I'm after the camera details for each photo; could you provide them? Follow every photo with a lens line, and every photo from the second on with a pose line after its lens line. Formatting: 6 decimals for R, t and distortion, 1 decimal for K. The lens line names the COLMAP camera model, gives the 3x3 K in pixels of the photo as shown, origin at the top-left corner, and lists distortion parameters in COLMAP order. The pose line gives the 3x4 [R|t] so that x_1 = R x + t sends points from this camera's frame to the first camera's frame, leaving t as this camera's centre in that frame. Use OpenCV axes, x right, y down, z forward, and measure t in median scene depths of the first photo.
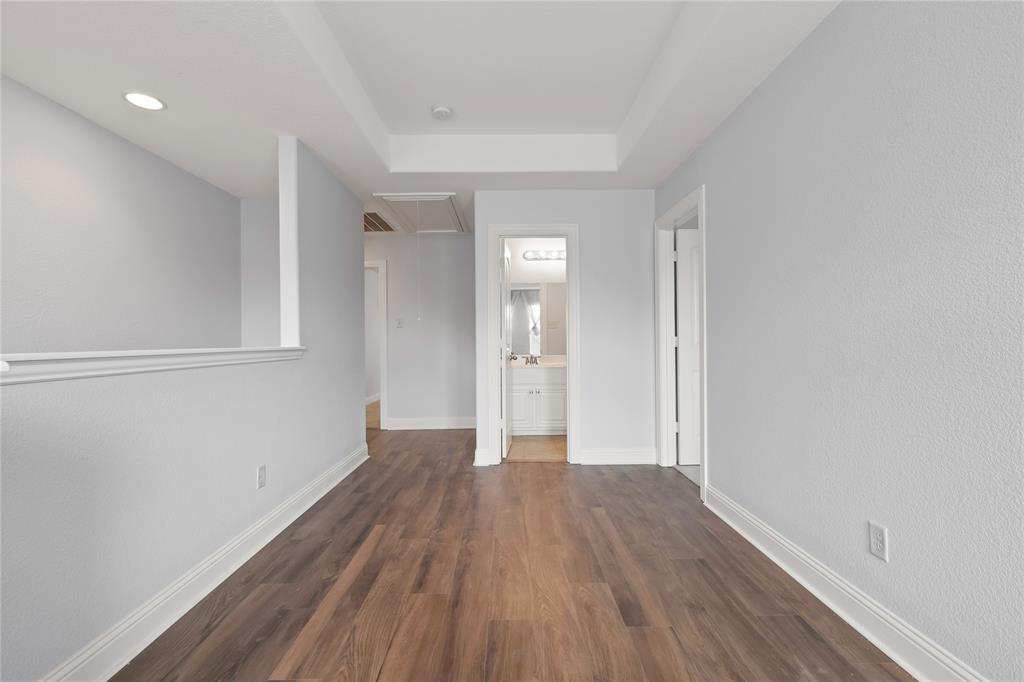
lens RADIAL K [[441.7, 0, 511.5], [0, 441.7, 340.0], [0, 0, 1]] dist [0.000745, 0.000077]
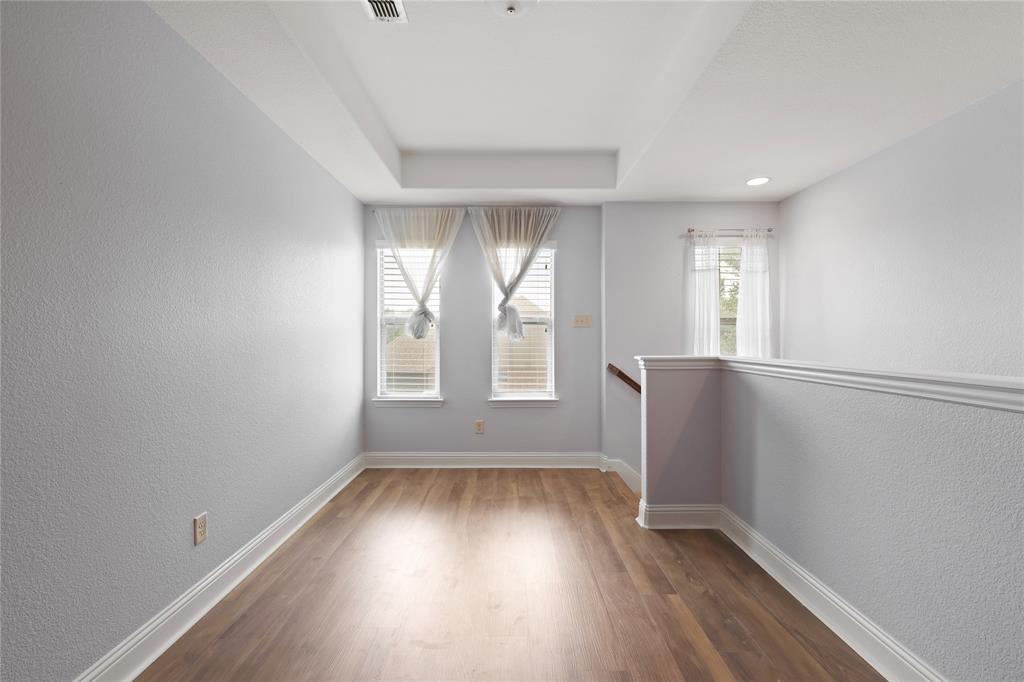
lens RADIAL K [[441.7, 0, 511.5], [0, 441.7, 340.0], [0, 0, 1]] dist [0.000745, 0.000077]
pose [[-0.999931, 0.009854, 0.006392, -0.027574], [0.009892, 0.999934, 0.005875, -0.054504], [-0.006334, 0.005938, -0.999962, 2.122805]]
